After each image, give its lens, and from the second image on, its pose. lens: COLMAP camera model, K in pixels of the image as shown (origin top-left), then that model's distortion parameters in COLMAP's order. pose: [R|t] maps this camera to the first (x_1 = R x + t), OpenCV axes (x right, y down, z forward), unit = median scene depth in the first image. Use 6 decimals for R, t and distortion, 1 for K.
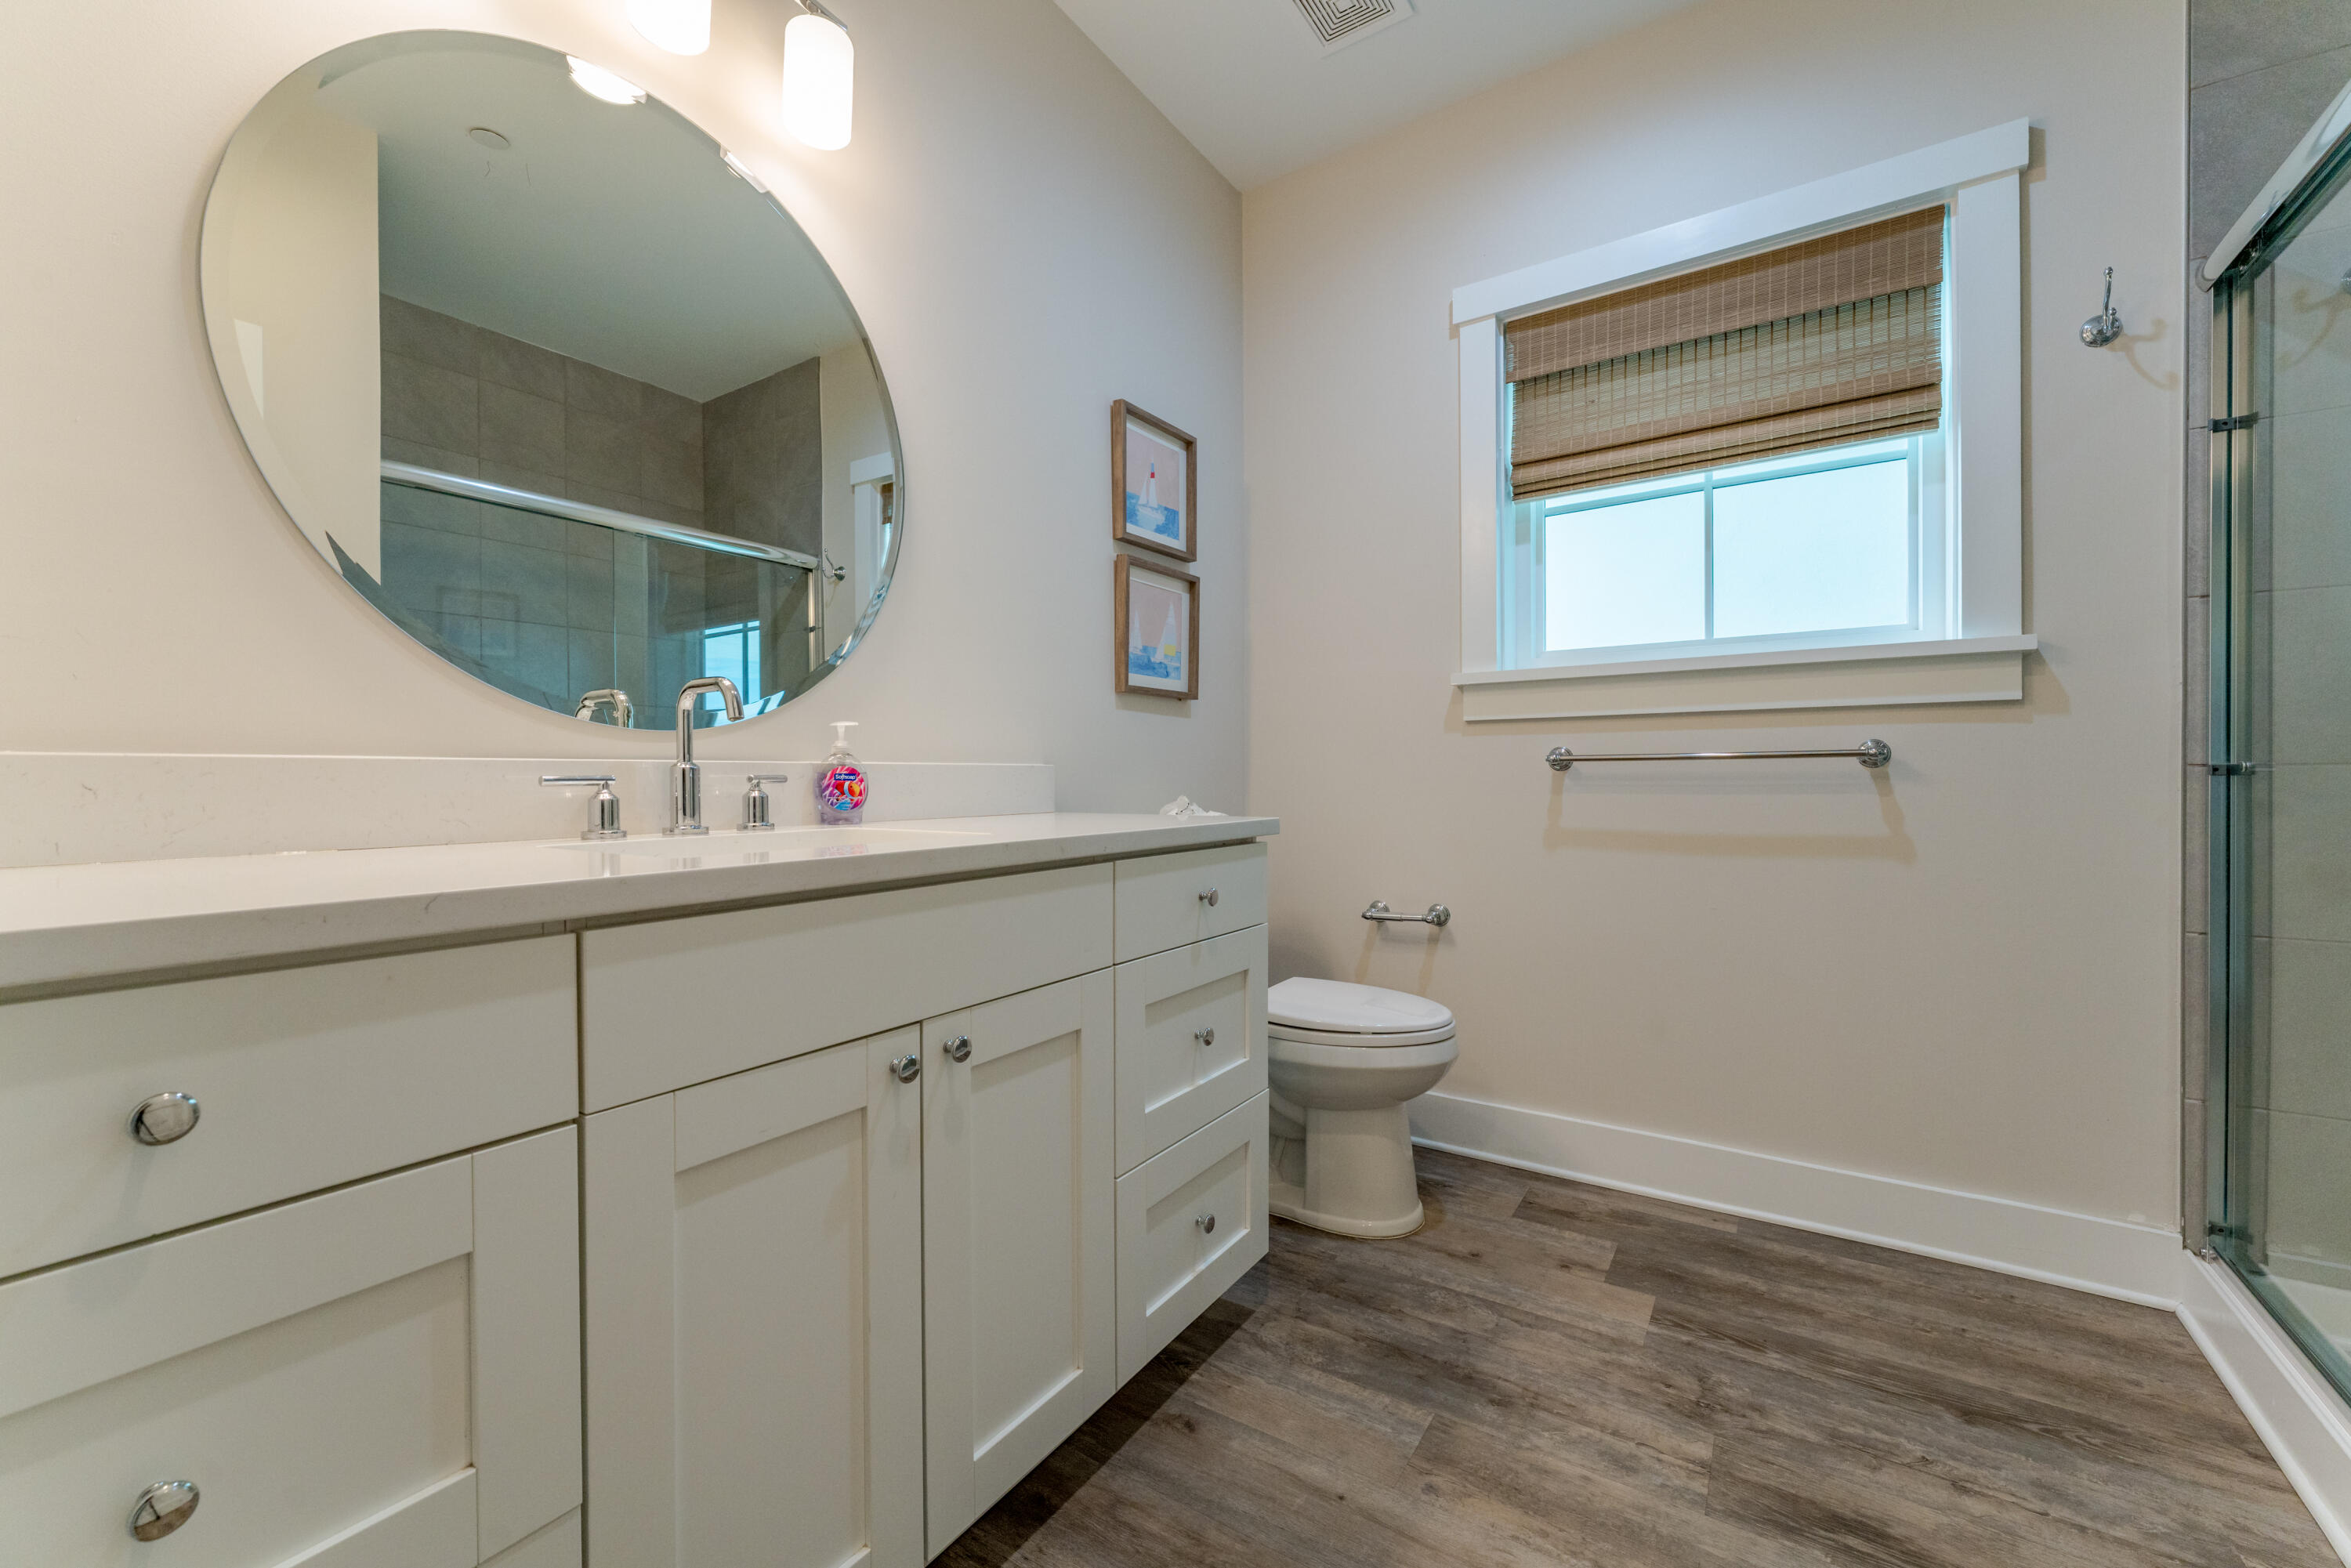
lens RADIAL K [[902.9, 0, 1175.5], [0, 902.9, 784.0], [0, 0, 1]] dist [-0.000352, -0.000089]
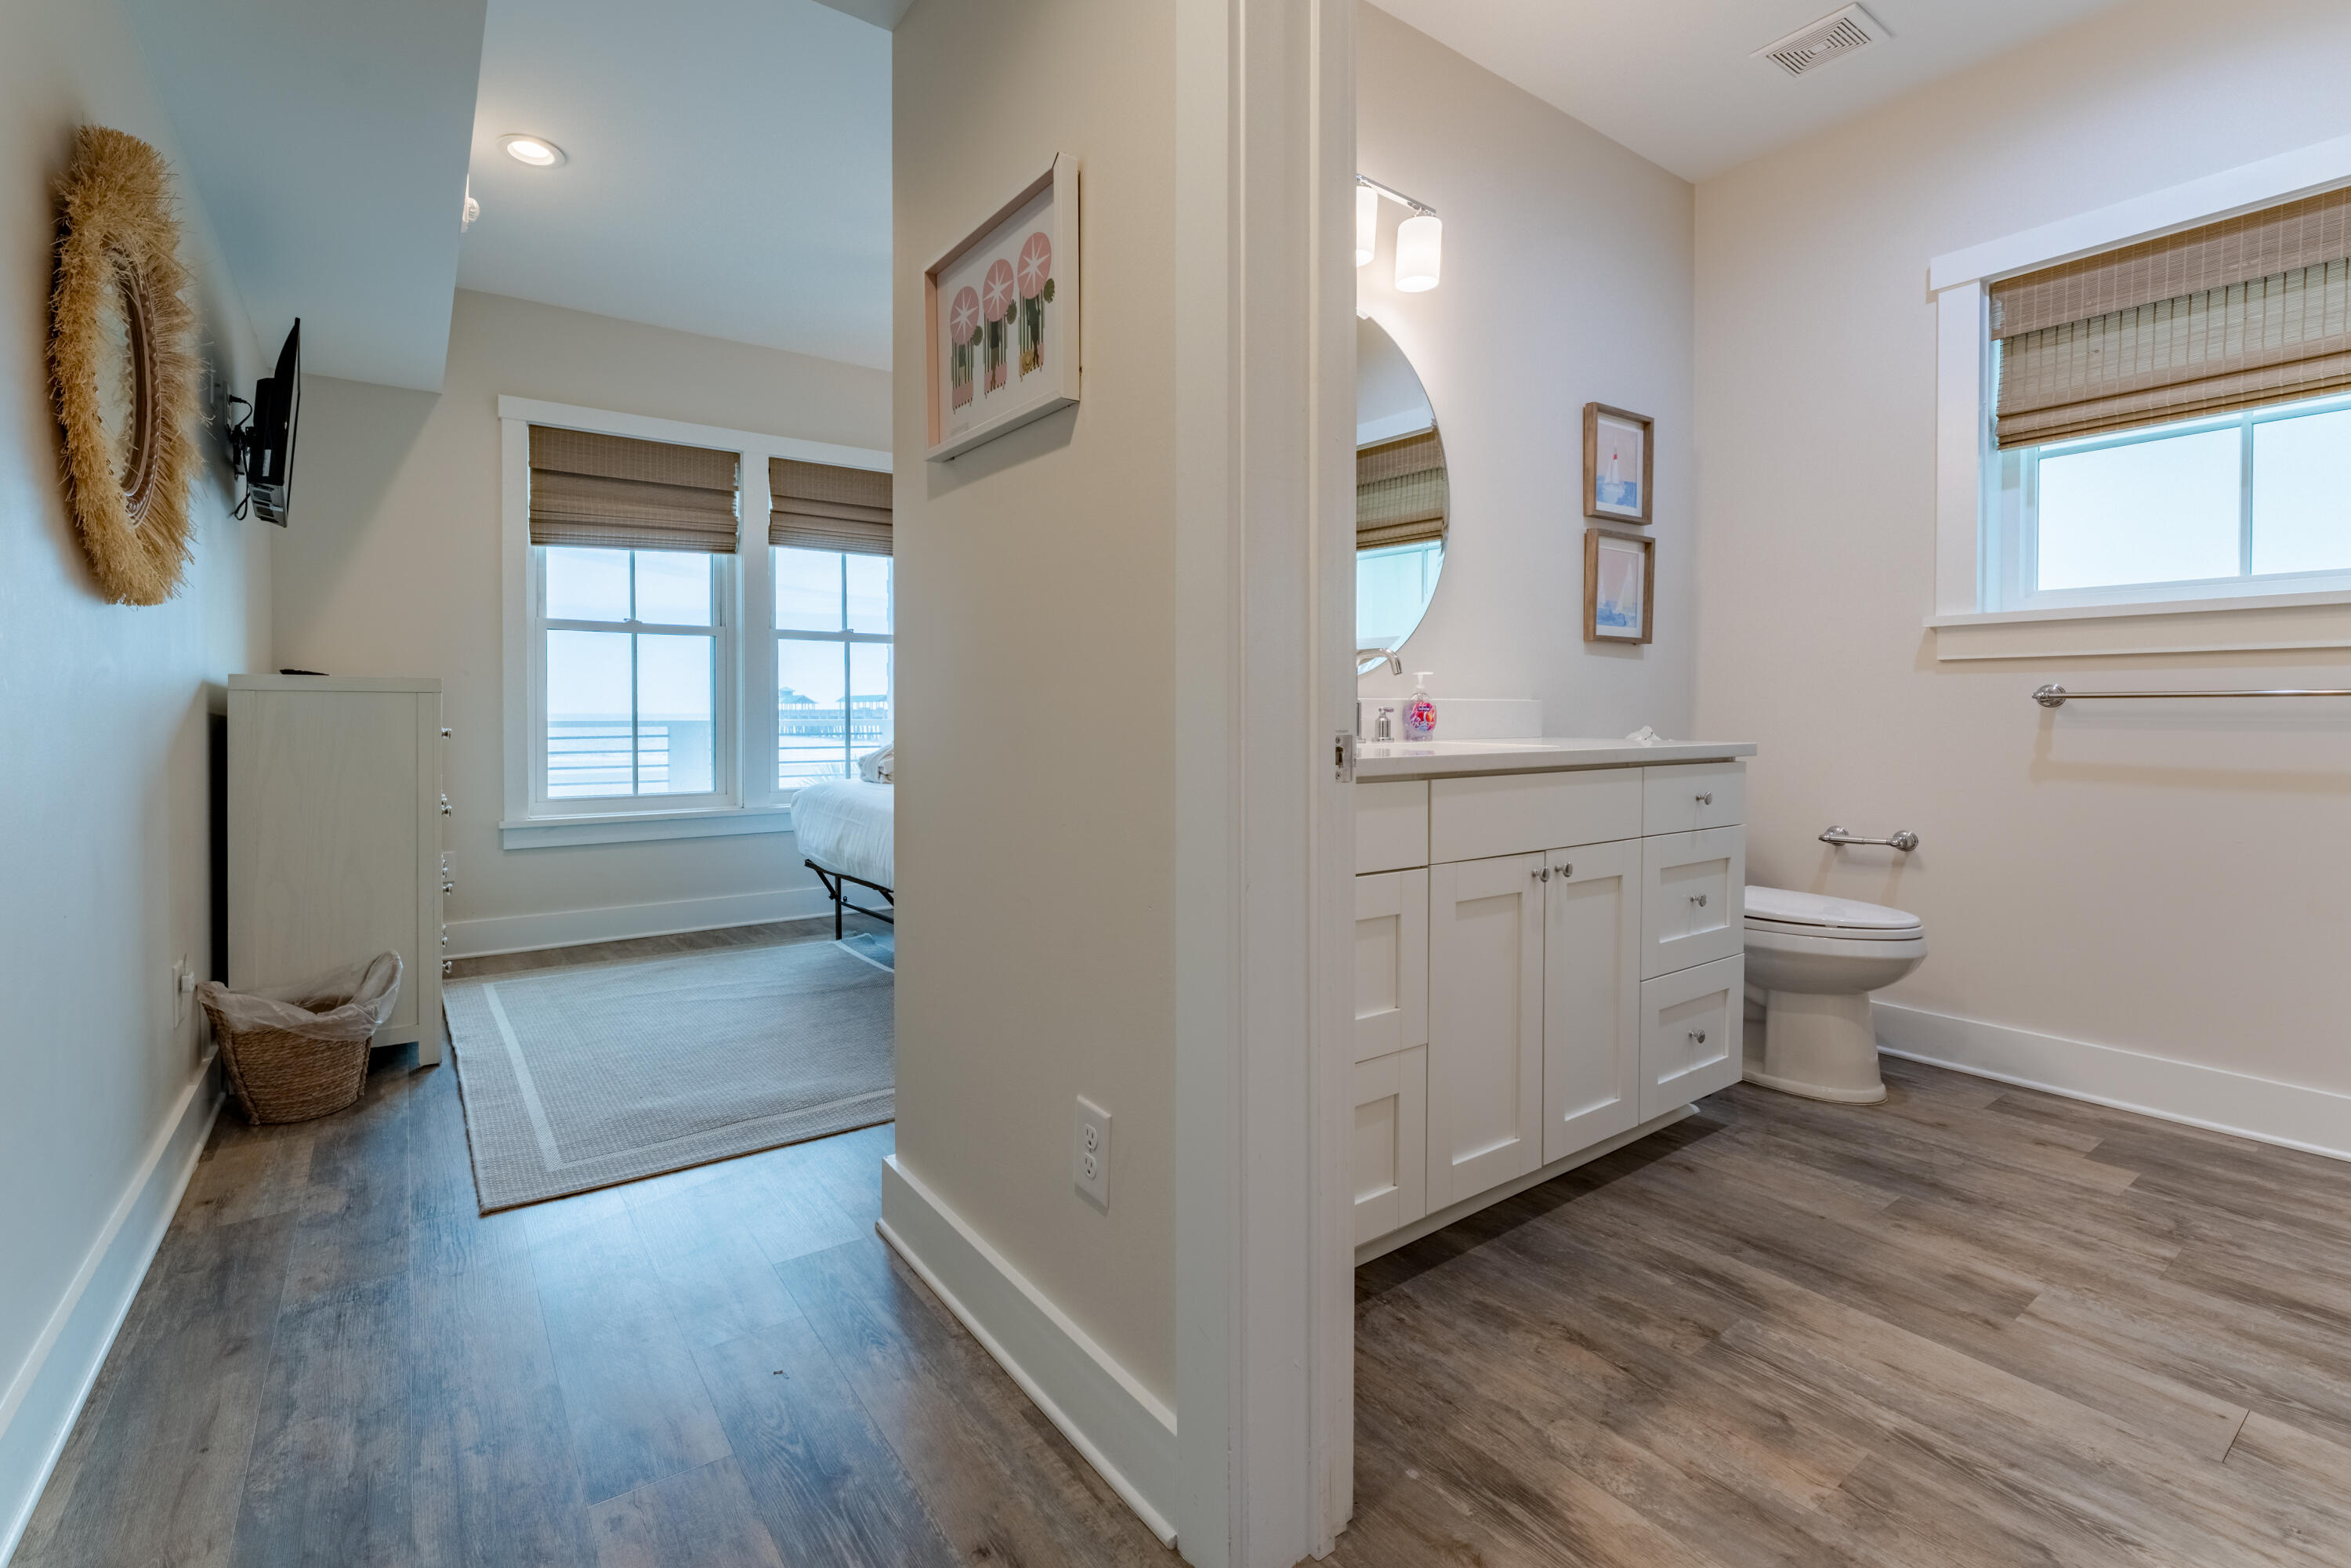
lens RADIAL K [[964.9, 0, 1127.8], [0, 964.9, 722.1], [0, 0, 1]] dist [-0.001091, 0.000846]
pose [[0.925890, 0.011702, -0.377611, -0.170128], [-0.009667, 0.999927, 0.007283, 0.005823], [0.377669, -0.003093, 0.925936, -0.526125]]
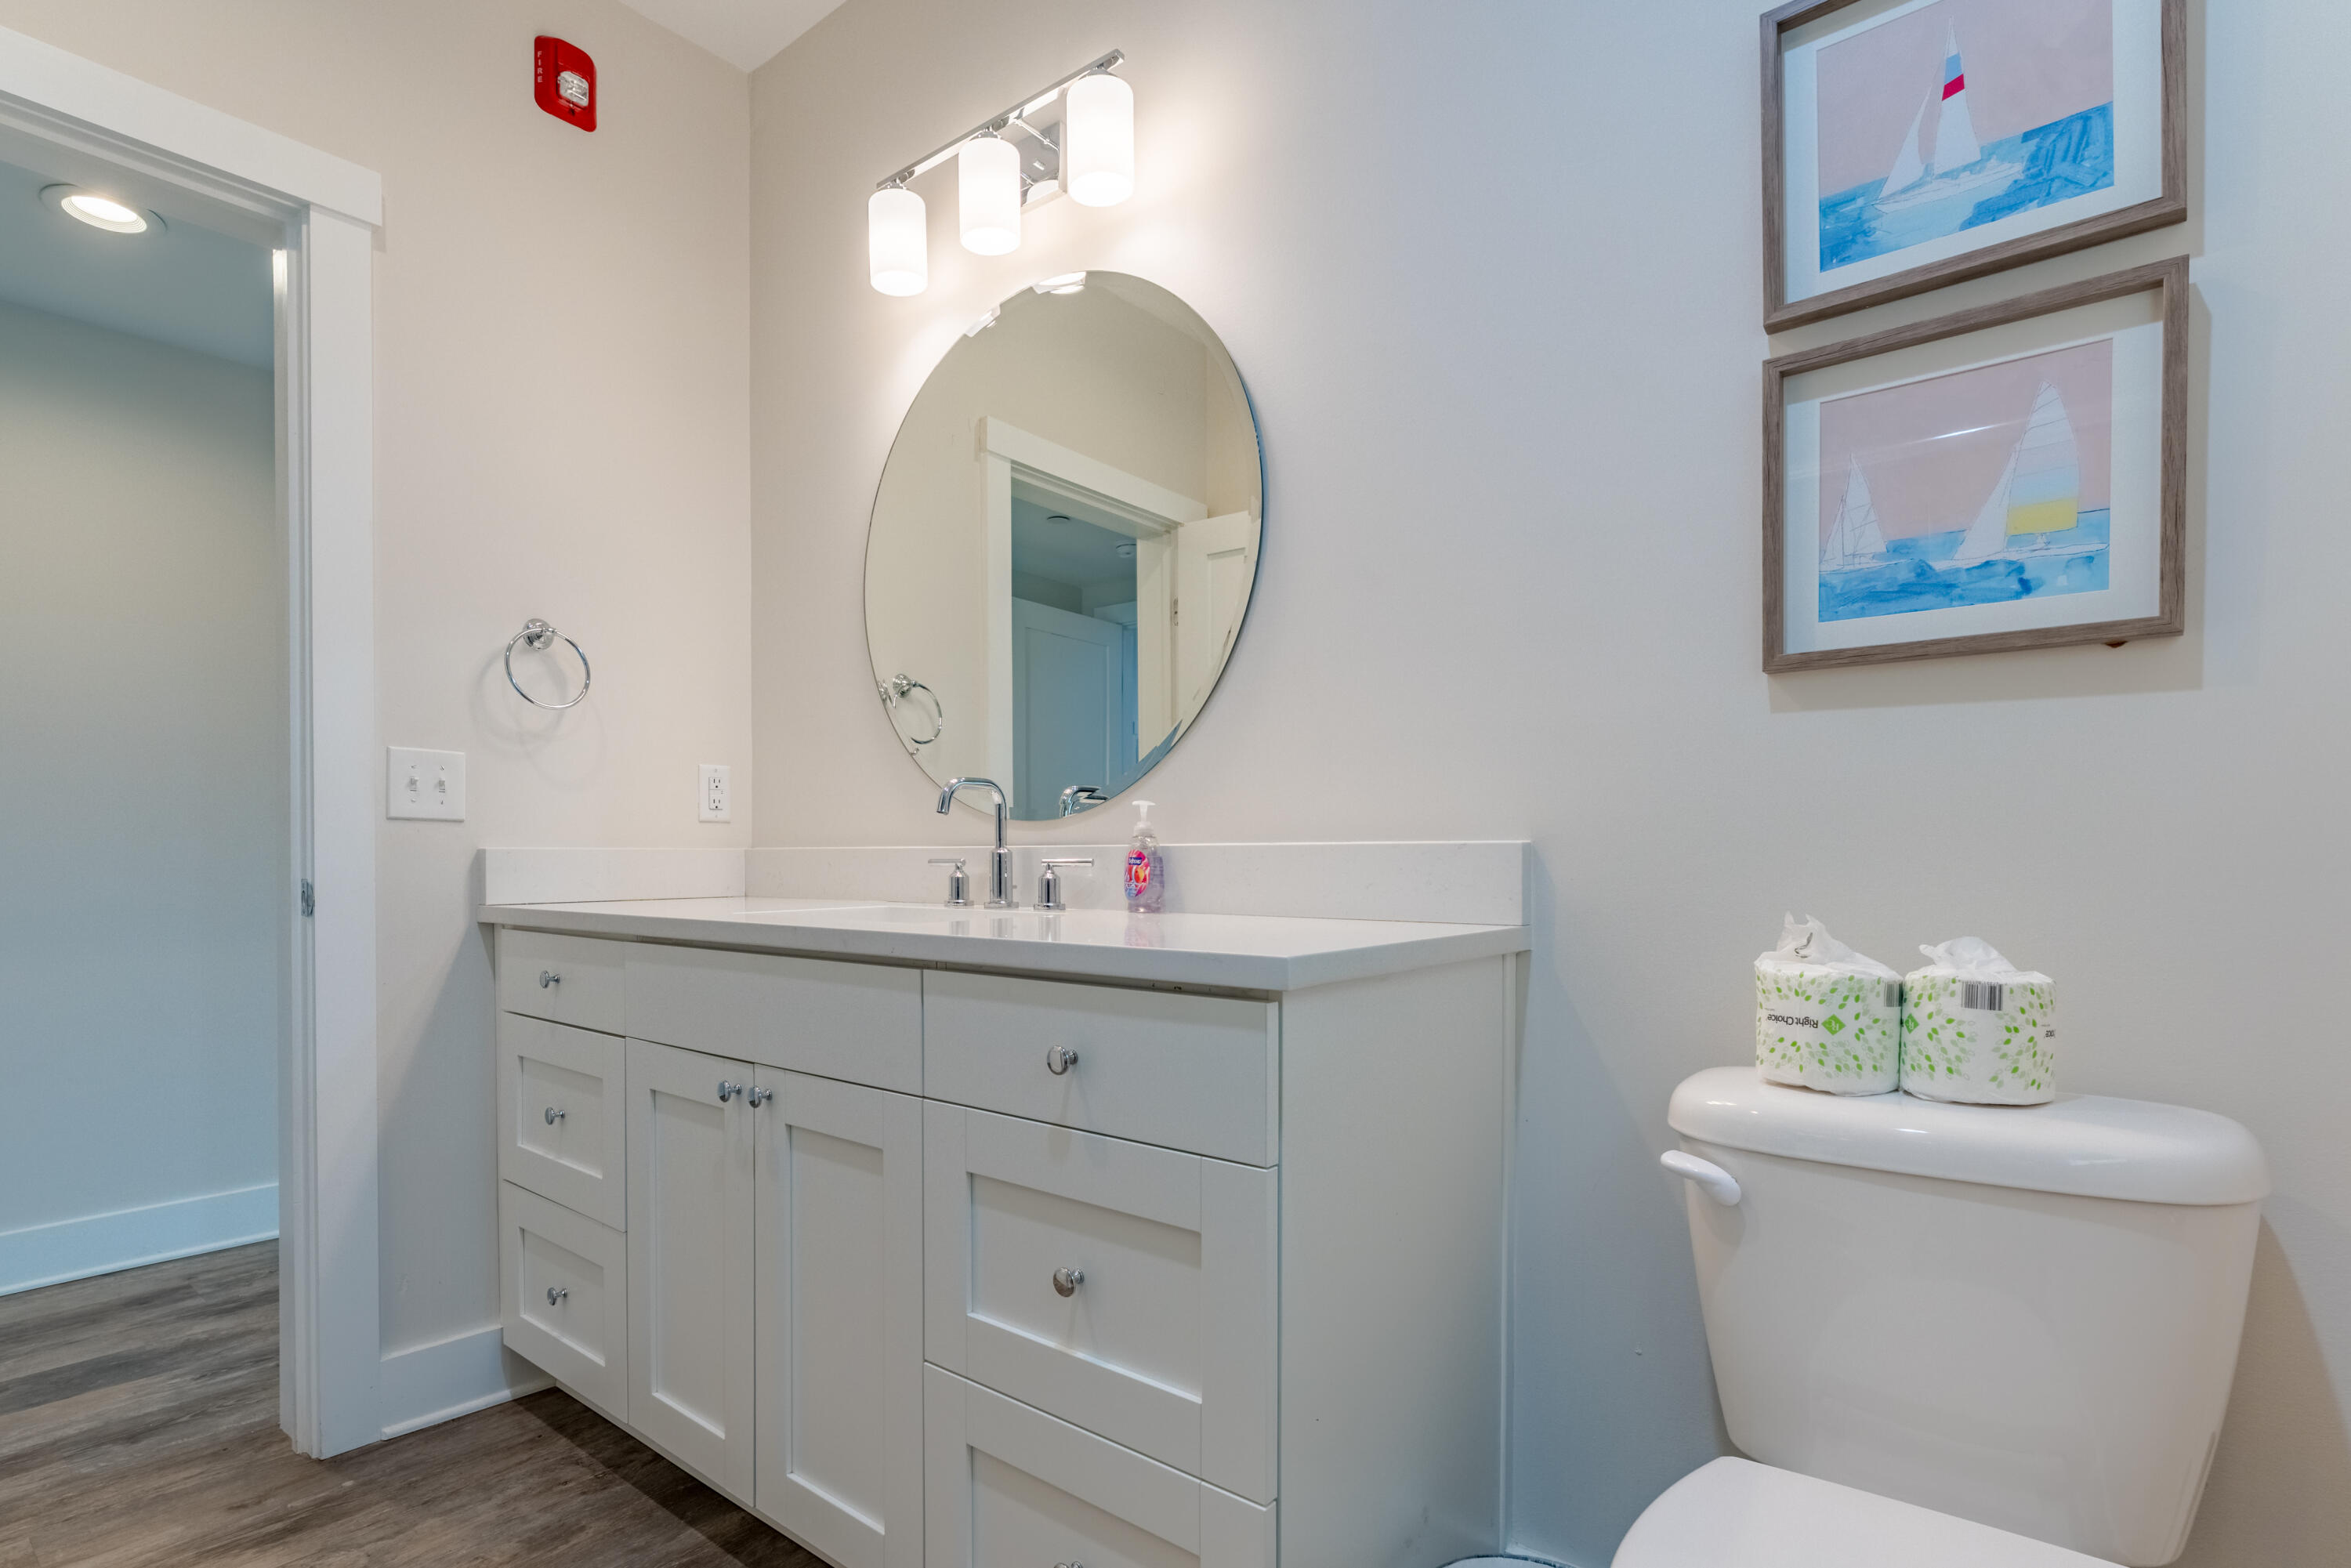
lens RADIAL K [[1168.8, 0, 1129.3], [0, 1168.8, 866.4], [0, 0, 1]] dist [0.000150, -0.000105]
pose [[-0.110522, 0.015408, -0.993754, 0.644945], [-0.004544, 0.999862, 0.016008, -0.016871], [0.993863, 0.006285, -0.110437, 0.878380]]
